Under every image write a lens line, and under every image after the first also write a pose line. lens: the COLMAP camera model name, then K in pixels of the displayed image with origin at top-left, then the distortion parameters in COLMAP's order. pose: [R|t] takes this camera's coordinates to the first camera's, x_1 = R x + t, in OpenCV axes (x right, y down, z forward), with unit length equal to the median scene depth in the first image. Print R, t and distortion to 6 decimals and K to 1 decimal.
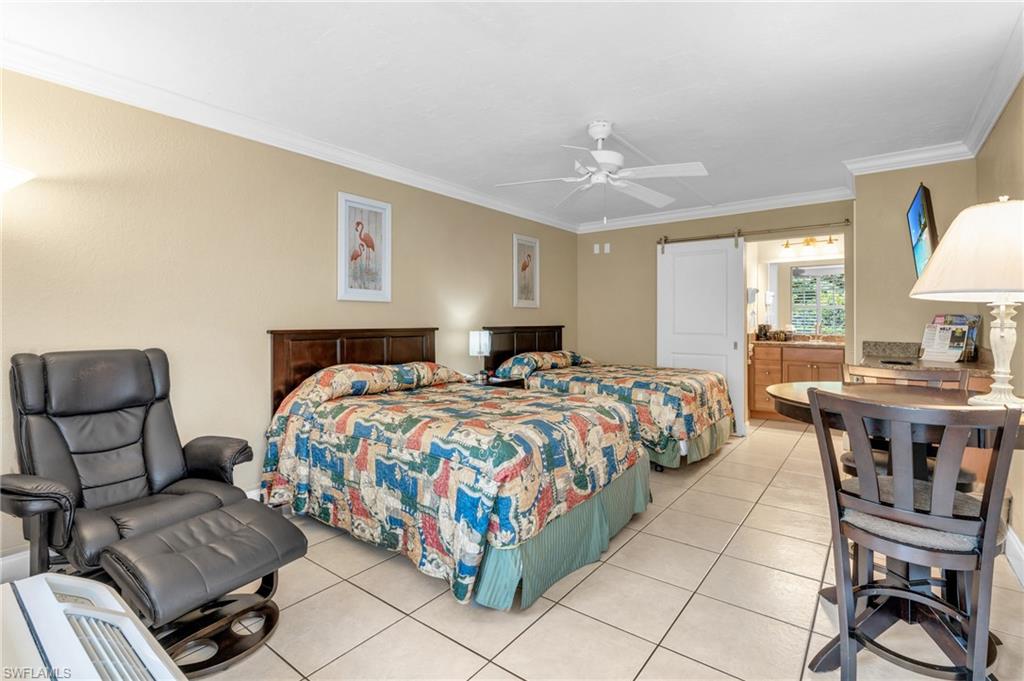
lens RADIAL K [[477.4, 0, 510.2], [0, 477.4, 333.1], [0, 0, 1]] dist [0.000141, 0.000007]
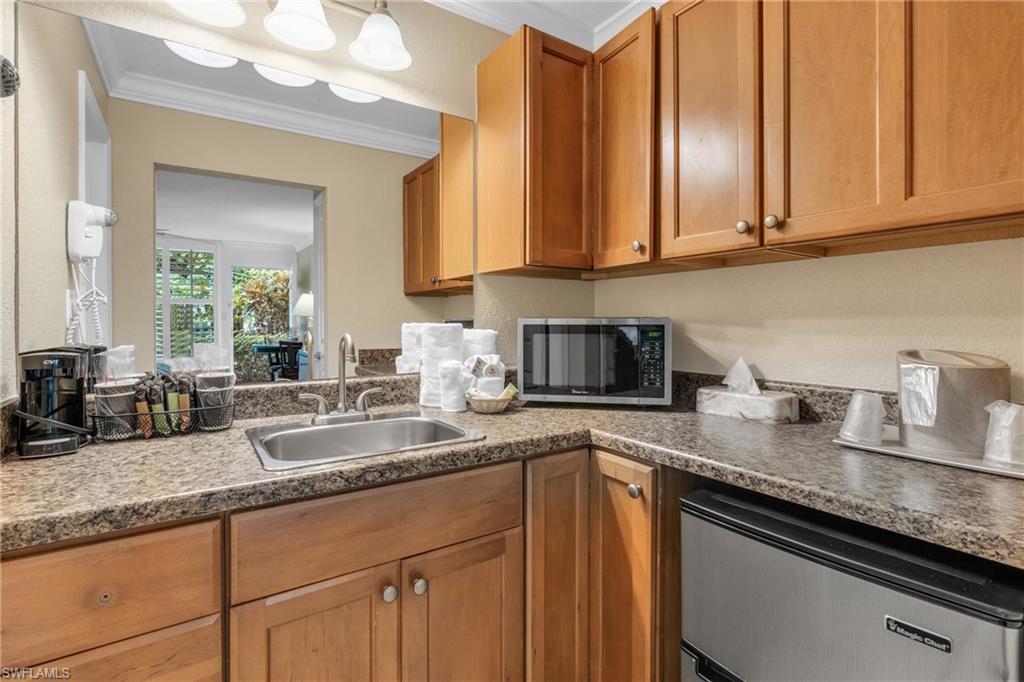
lens RADIAL K [[477.4, 0, 511.5], [0, 477.4, 334.6], [0, 0, 1]] dist [0.000141, 0.000007]
pose [[0.314729, -0.009225, 0.949137, 0.416429], [0.026426, 0.999650, 0.000954, -0.019463], [-0.948814, 0.024782, 0.314863, 0.786696]]
